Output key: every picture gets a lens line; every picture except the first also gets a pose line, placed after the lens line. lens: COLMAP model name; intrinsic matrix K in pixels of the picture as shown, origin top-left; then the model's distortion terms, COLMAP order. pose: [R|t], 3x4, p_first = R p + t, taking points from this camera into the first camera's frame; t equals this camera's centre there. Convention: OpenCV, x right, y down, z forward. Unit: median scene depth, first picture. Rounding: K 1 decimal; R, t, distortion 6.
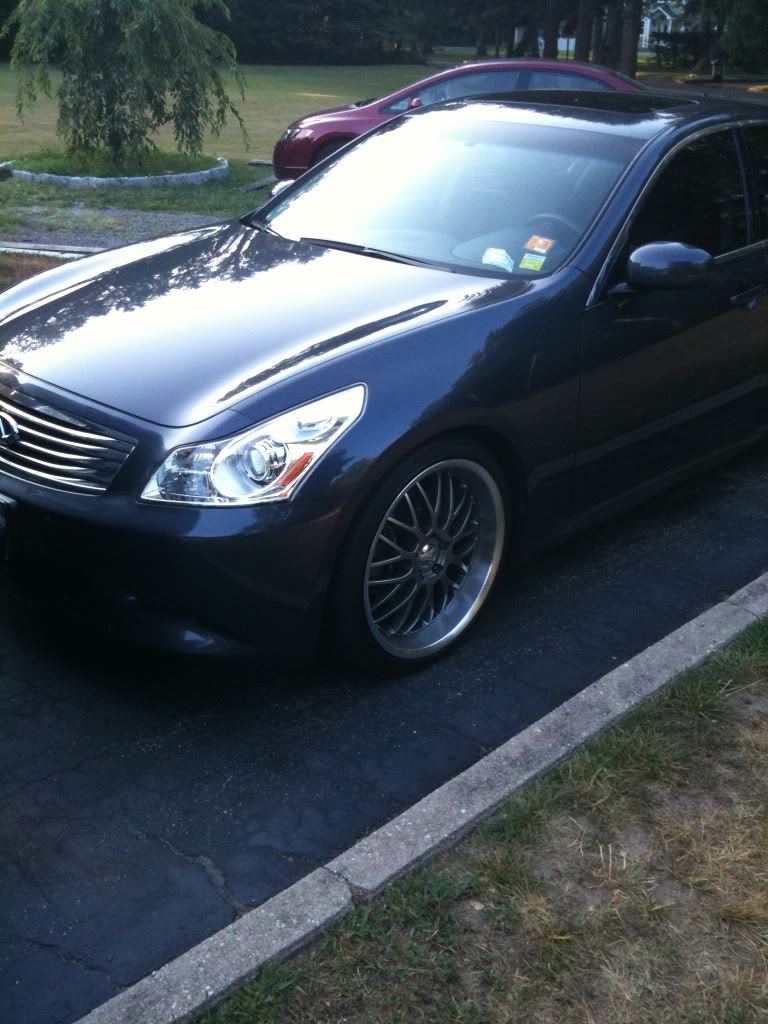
lens RADIAL K [[824.8, 0, 384.0], [0, 824.8, 512.0], [0, 0, 1]] dist [-0.055887, 0.006668]
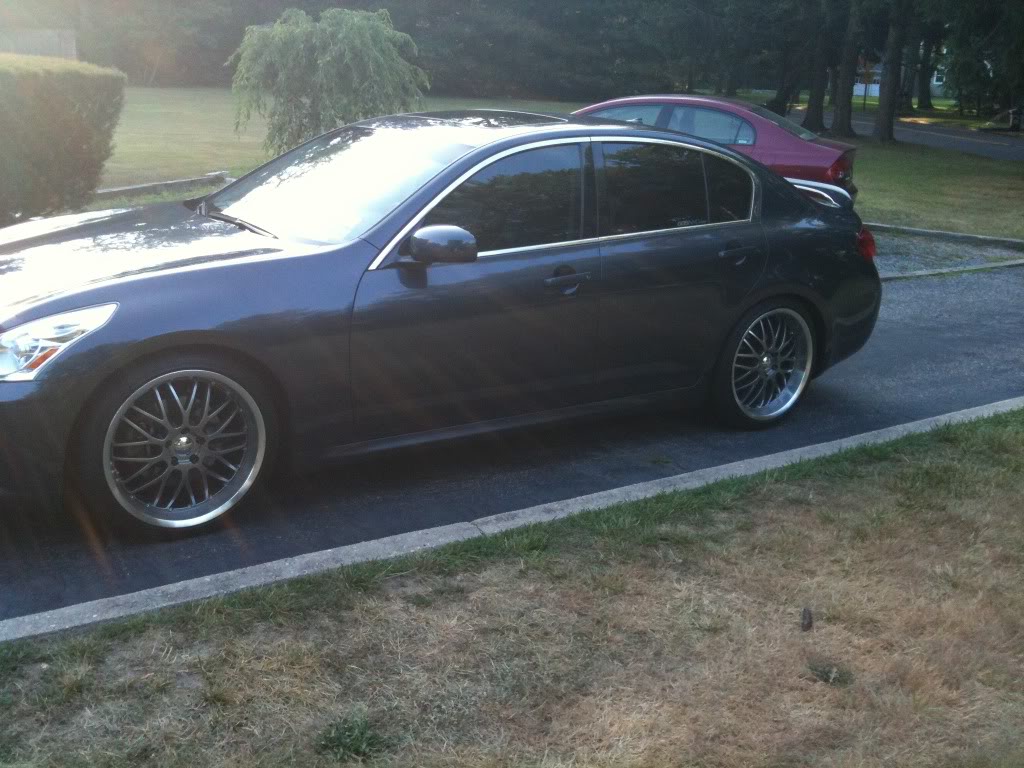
lens RADIAL K [[845.6, 0, 512.0], [0, 845.6, 384.0], [0, 0, 1]] dist [-0.005496, -0.050612]
pose [[0.988377, 0.065954, -0.136970, 0.723274], [-0.089237, 0.981134, -0.171501, 0.135375], [0.123075, 0.181730, 0.975616, -0.235336]]
